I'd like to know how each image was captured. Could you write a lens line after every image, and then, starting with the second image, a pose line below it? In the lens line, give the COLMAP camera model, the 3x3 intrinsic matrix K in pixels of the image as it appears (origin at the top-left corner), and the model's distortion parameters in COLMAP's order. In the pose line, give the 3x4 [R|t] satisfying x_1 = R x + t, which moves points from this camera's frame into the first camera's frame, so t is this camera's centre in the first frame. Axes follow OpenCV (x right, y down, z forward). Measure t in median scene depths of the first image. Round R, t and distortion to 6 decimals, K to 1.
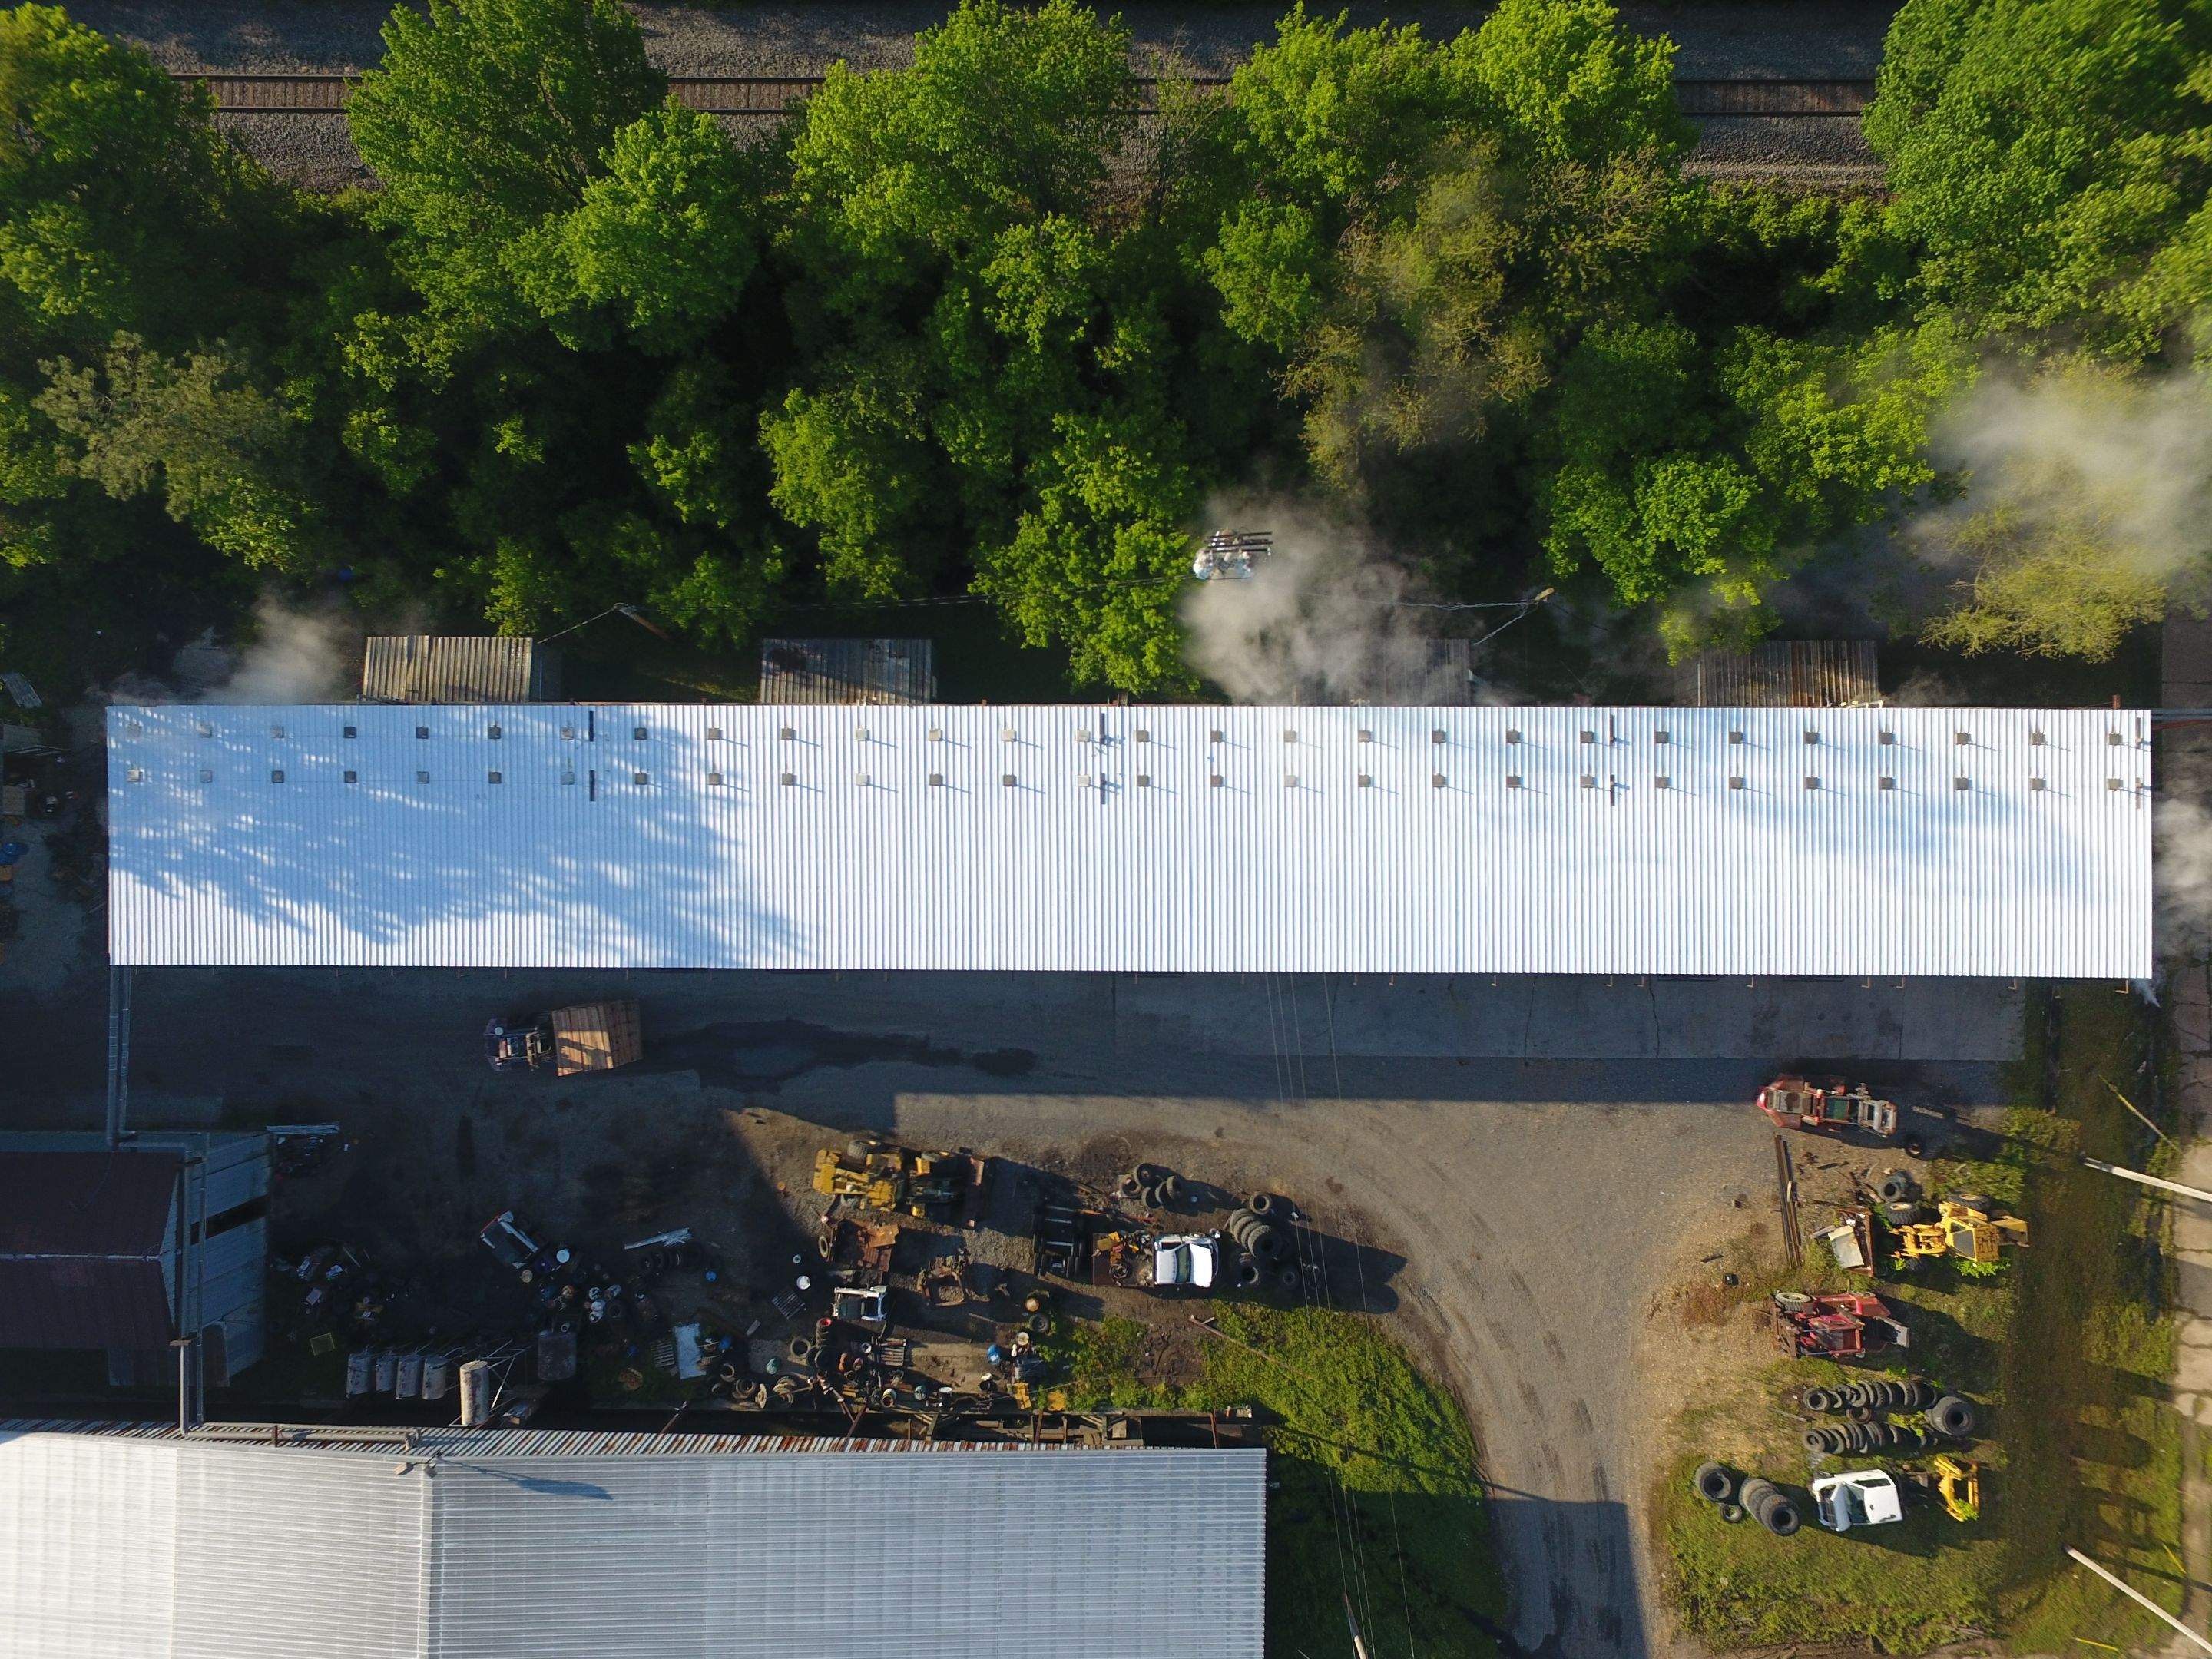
lens RADIAL K [[1289.7, 0, 1094.2], [0, 1289.7, 867.1], [0, 0, 1]] dist [-0.012263, 0.013506]
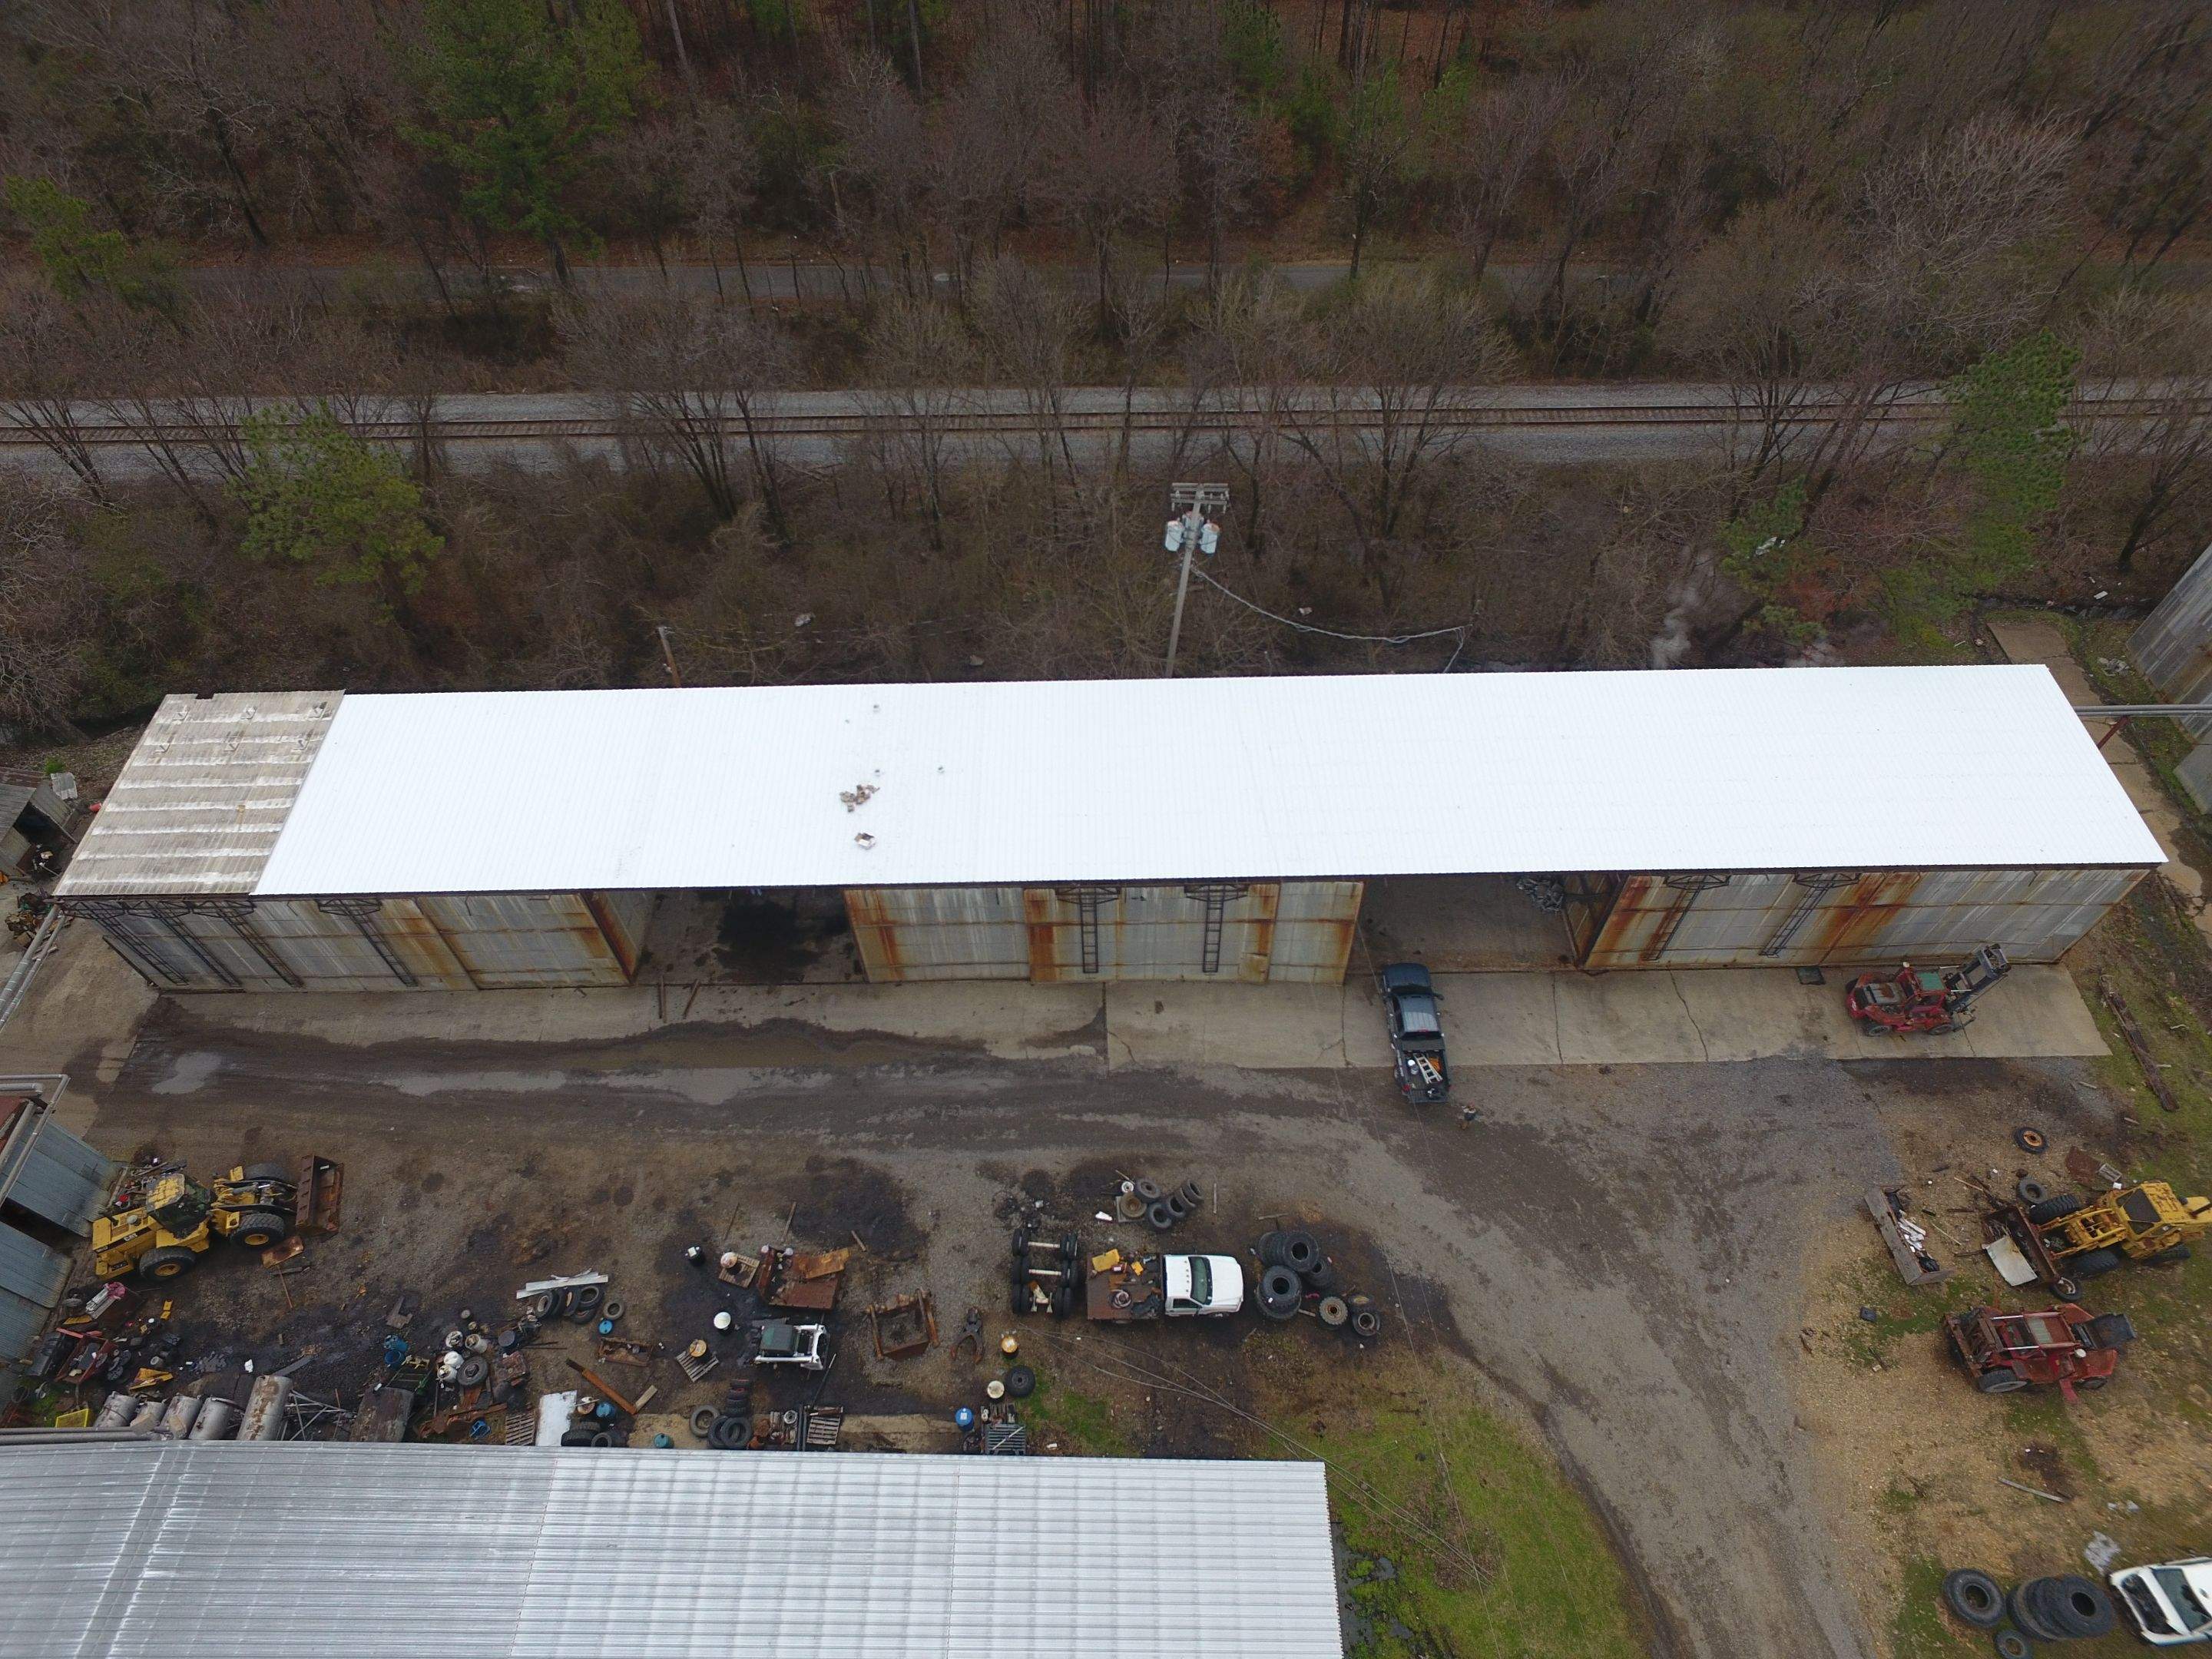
lens RADIAL K [[1289.7, 0, 1092.3], [0, 1289.7, 844.2], [0, 0, 1]] dist [-0.012263, 0.013506]
pose [[0.999920, -0.008108, 0.009685, -0.003057], [0.012303, 0.798922, -0.601309, 0.563455], [-0.002862, 0.601380, 0.798958, 0.189265]]
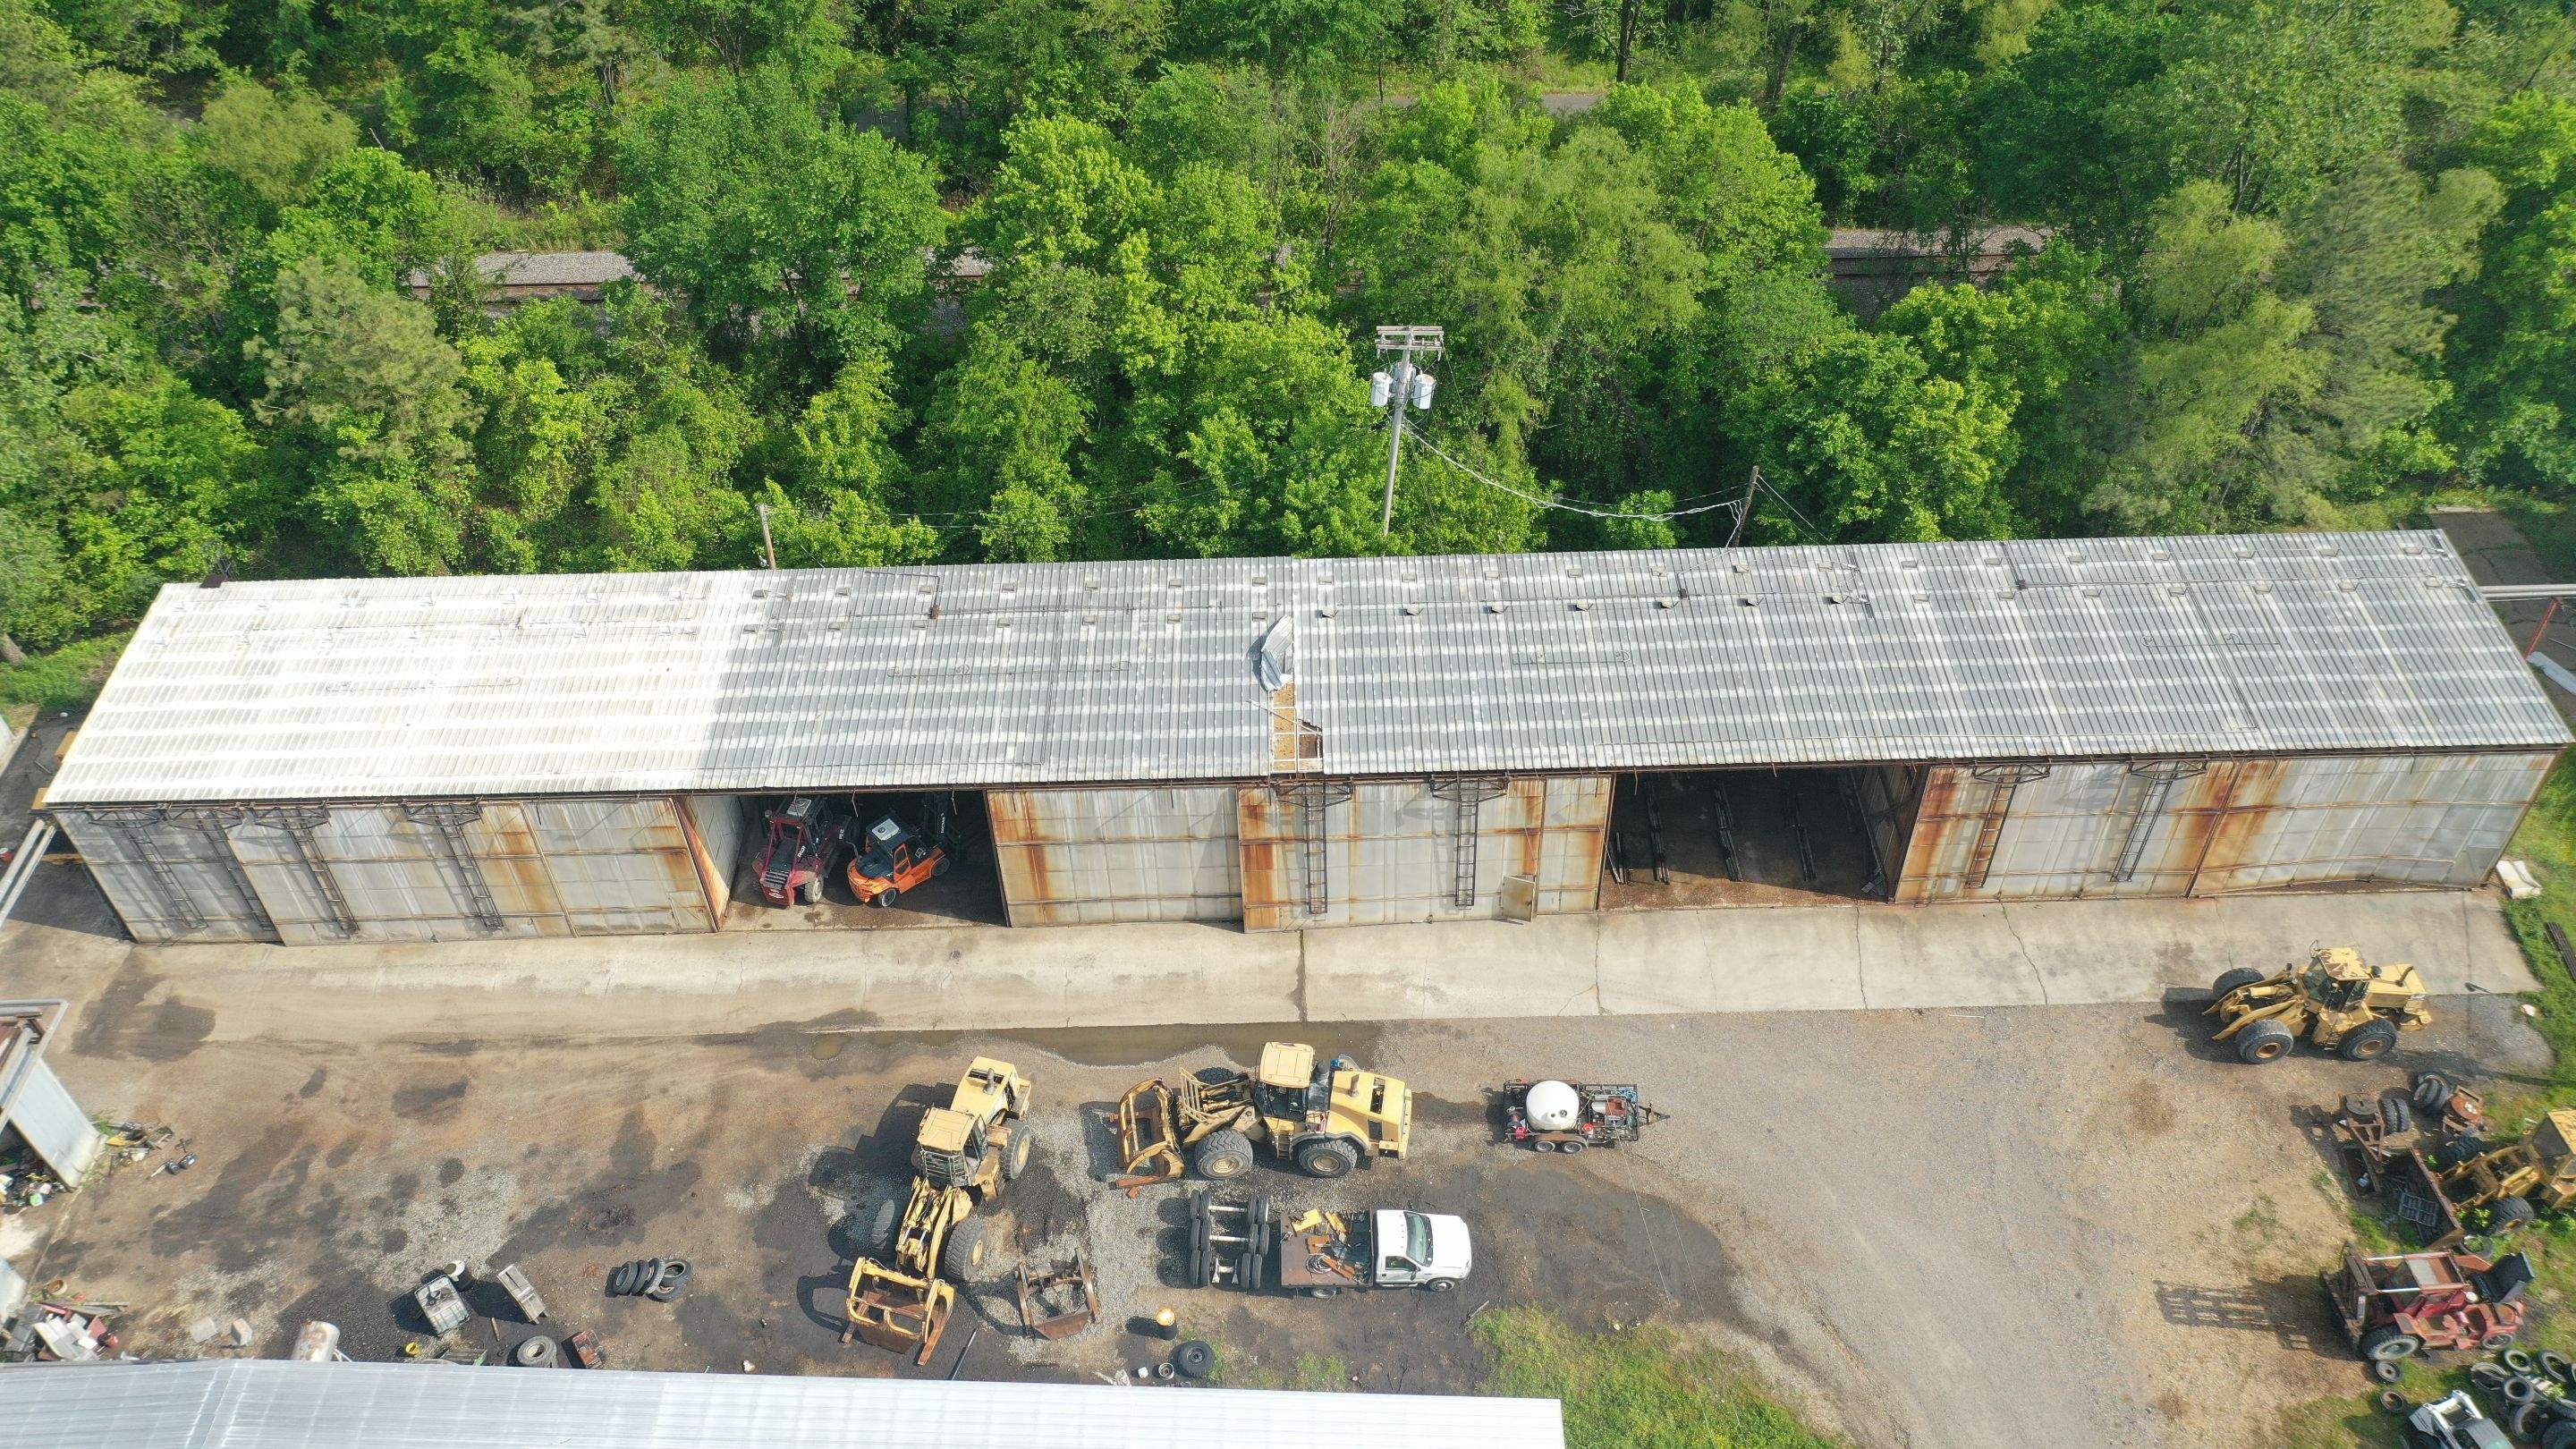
lens RADIAL K [[2016.4, 0, 1277.4], [0, 2016.4, 739.5], [0, 0, 1]] dist [-0.002217, -0.000199]
pose [[0.999904, -0.013362, 0.003562, -0.003133], [0.012027, 0.713146, -0.700912, 0.837116], [0.006825, 0.700888, 0.713239, 0.075302]]
